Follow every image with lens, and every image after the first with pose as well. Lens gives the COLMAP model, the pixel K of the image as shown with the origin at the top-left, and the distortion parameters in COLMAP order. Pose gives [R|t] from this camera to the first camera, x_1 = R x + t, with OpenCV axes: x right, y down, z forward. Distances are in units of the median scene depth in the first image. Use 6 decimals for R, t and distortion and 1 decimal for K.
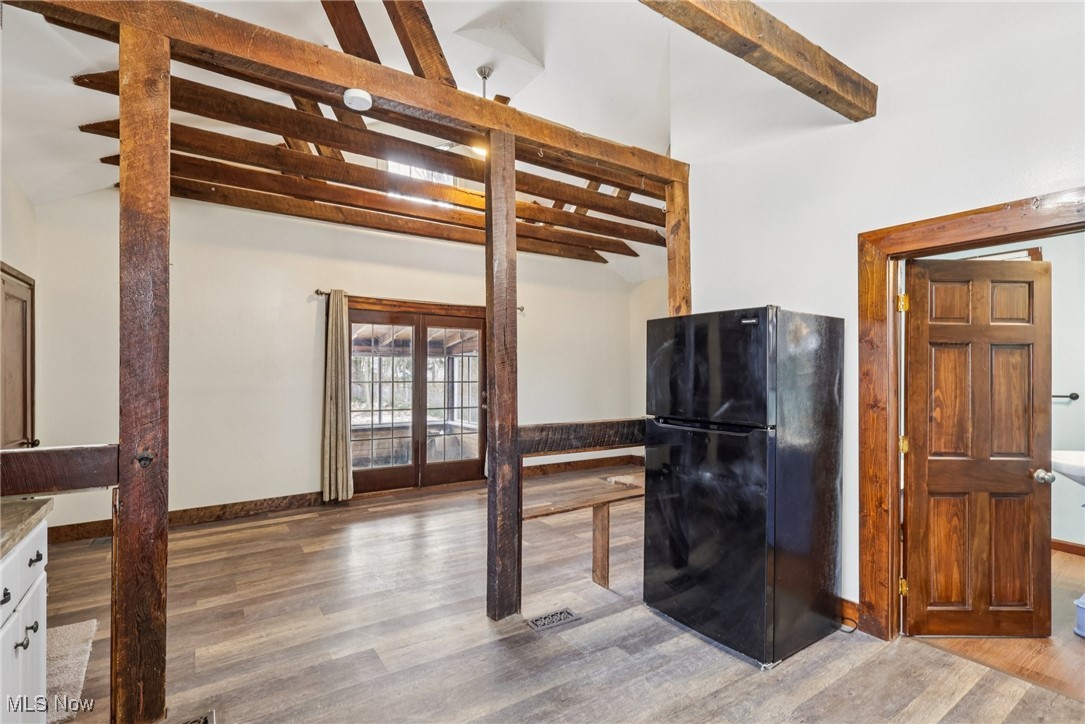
lens RADIAL K [[507.7, 0, 535.4], [0, 507.7, 366.8], [0, 0, 1]] dist [-0.002971, 0.001947]
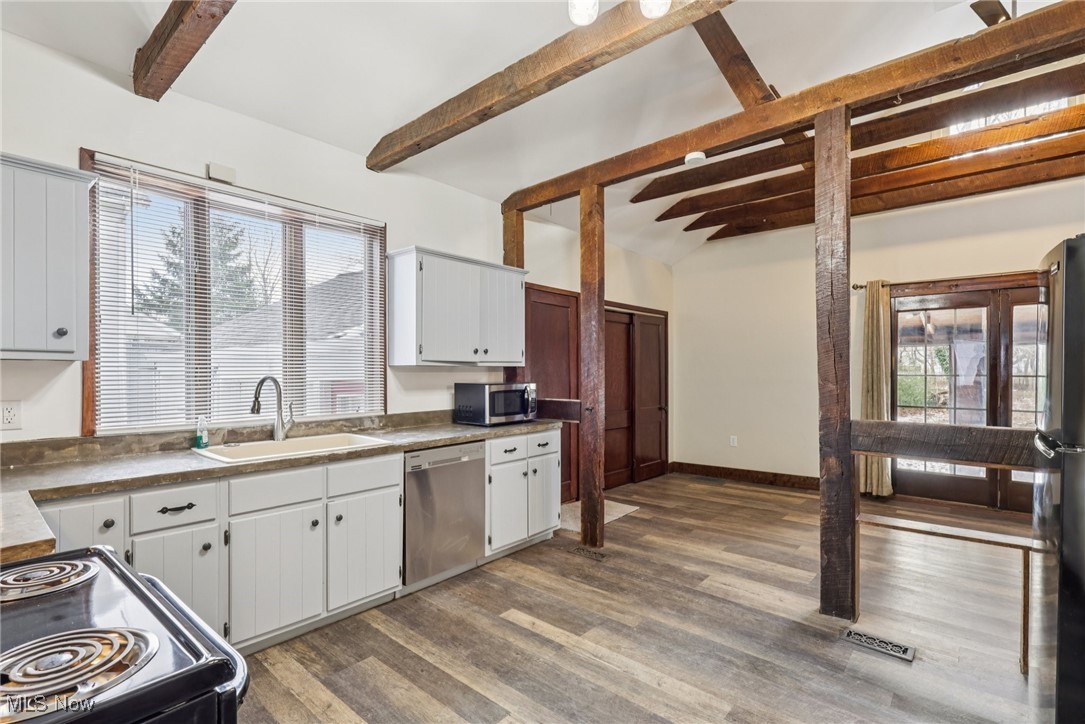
lens RADIAL K [[507.7, 0, 544.8], [0, 507.7, 366.4], [0, 0, 1]] dist [-0.002971, 0.001947]
pose [[0.266548, -0.009984, -0.963770, 0.401456], [0.014662, 0.999873, -0.006303, 0.011066], [0.963710, -0.012451, 0.266660, 0.124406]]
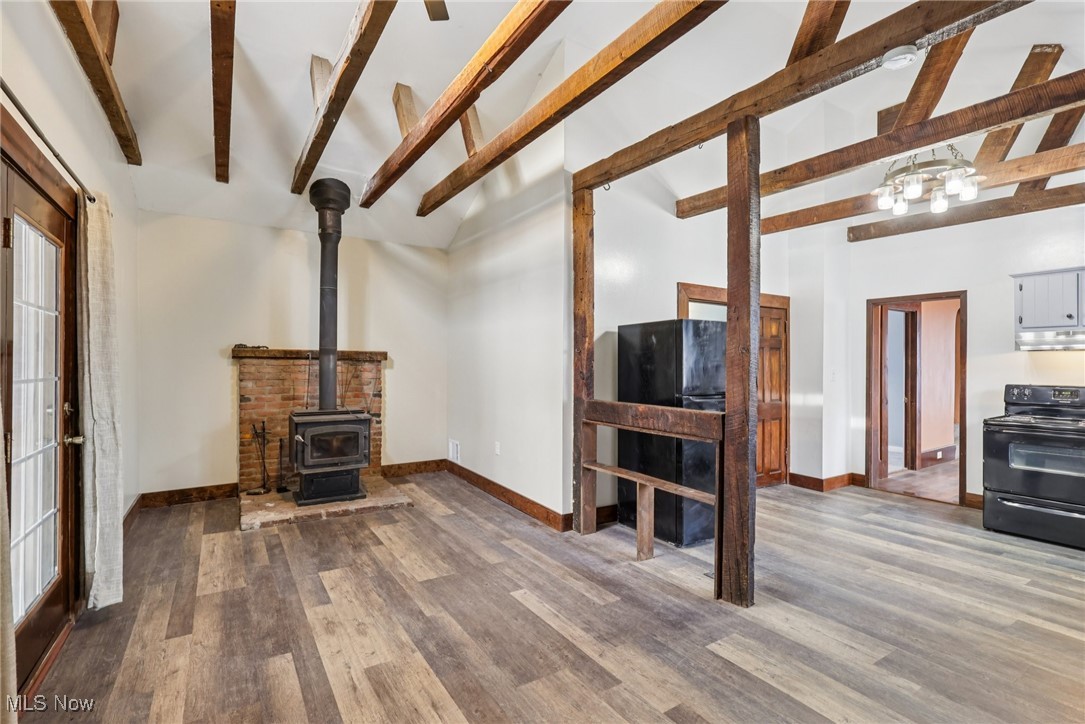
lens RADIAL K [[507.7, 0, 541.9], [0, 507.7, 363.0], [0, 0, 1]] dist [-0.002971, 0.001947]
pose [[0.026208, -0.002063, 0.999654, -0.604296], [-0.017945, 0.999836, 0.002534, 0.012086], [-0.999495, -0.018005, 0.026167, 0.769479]]
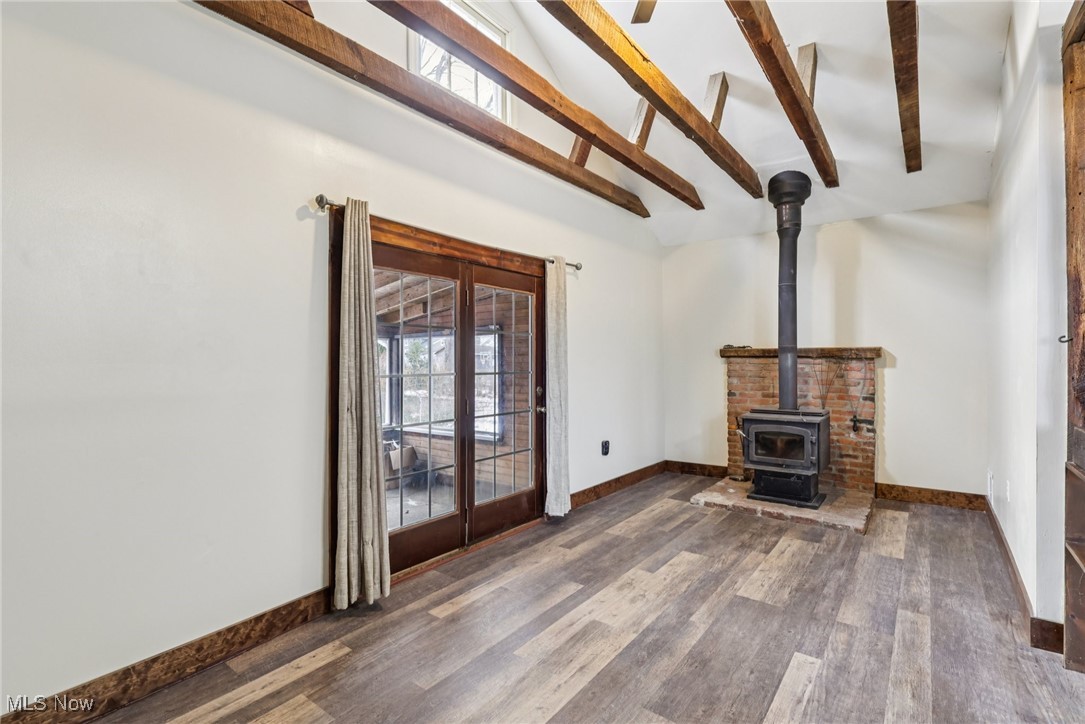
lens RADIAL K [[507.7, 0, 537.0], [0, 507.7, 363.0], [0, 0, 1]] dist [-0.002971, 0.001947]
pose [[0.948269, -0.008884, 0.317343, -0.390585], [0.002778, 0.999802, 0.019690, 0.004843], [-0.317455, -0.017789, 0.948106, 0.456434]]
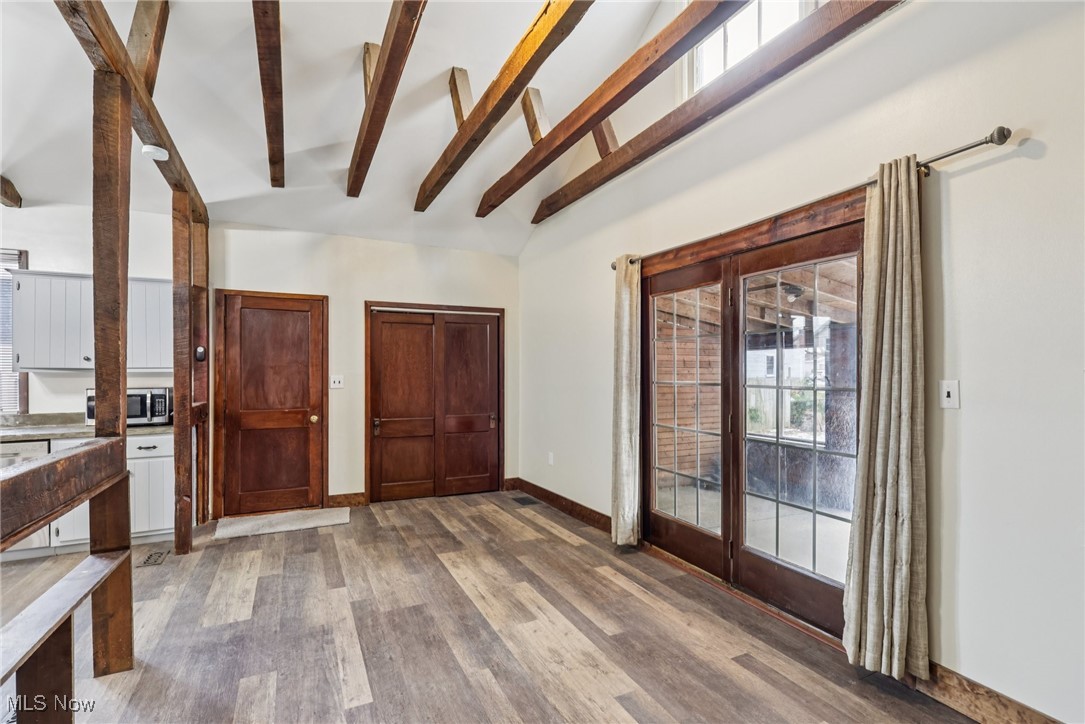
lens RADIAL K [[507.7, 0, 547.0], [0, 507.7, 373.5], [0, 0, 1]] dist [-0.002971, 0.001947]
pose [[-0.130471, 0.001588, -0.991451, 0.367284], [0.013760, 0.999905, -0.000209, 0.016319], [0.991357, -0.013669, -0.130480, 1.014263]]
